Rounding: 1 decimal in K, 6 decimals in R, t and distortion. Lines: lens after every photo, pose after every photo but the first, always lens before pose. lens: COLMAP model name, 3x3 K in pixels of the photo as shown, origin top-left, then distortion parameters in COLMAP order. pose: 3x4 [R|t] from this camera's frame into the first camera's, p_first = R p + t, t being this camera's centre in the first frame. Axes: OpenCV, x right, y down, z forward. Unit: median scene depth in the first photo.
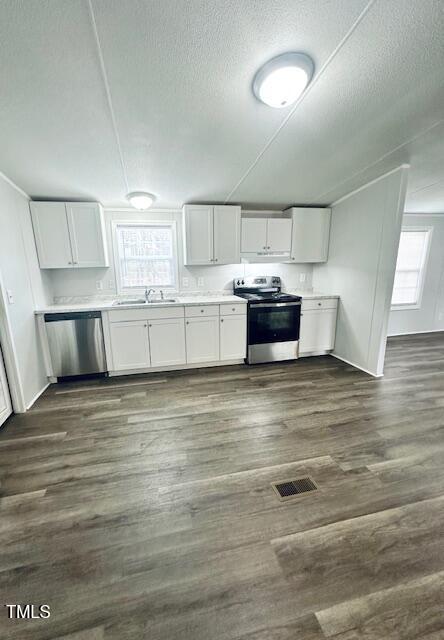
lens RADIAL K [[256.5, 0, 204.5], [0, 256.5, 319.0], [0, 0, 1]] dist [-0.001280, 0.000127]
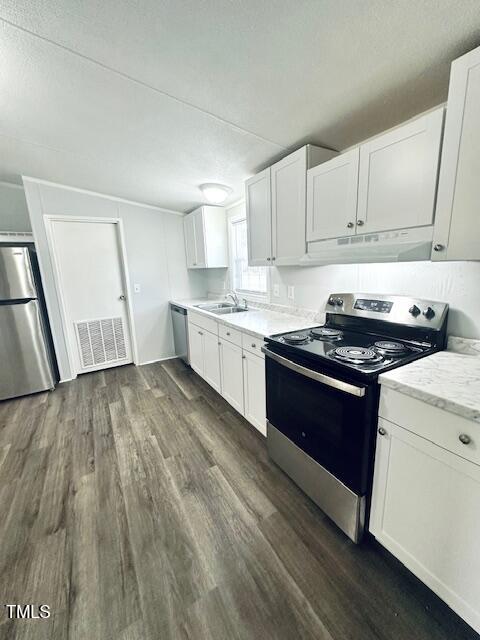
lens RADIAL K [[256.8, 0, 239.7], [0, 256.8, 318.7], [0, 0, 1]] dist [-0.003299, 0.001365]
pose [[0.315265, 0.198116, -0.928094, 0.724772], [-0.175002, 0.973331, 0.148326, -0.203680], [0.932728, 0.115656, 0.341528, 0.891674]]
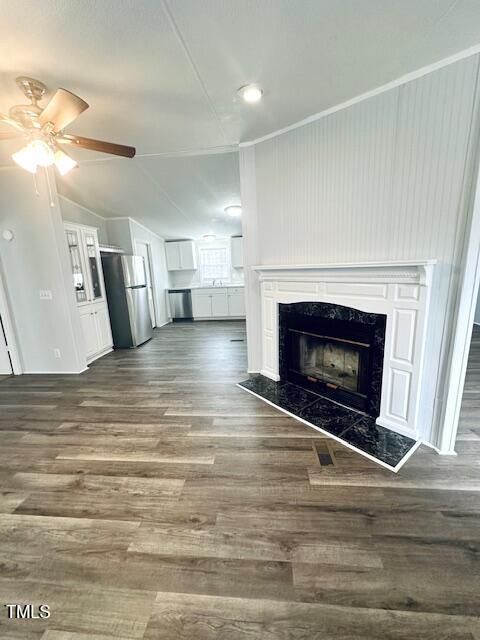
lens RADIAL K [[256.8, 0, 240.2], [0, 256.8, 319.0], [0, 0, 1]] dist [-0.003299, 0.001365]
pose [[0.954134, 0.034611, -0.297371, 0.719906], [-0.036941, 0.999315, -0.002218, 0.230210], [0.297091, 0.013101, 0.954759, -1.055856]]
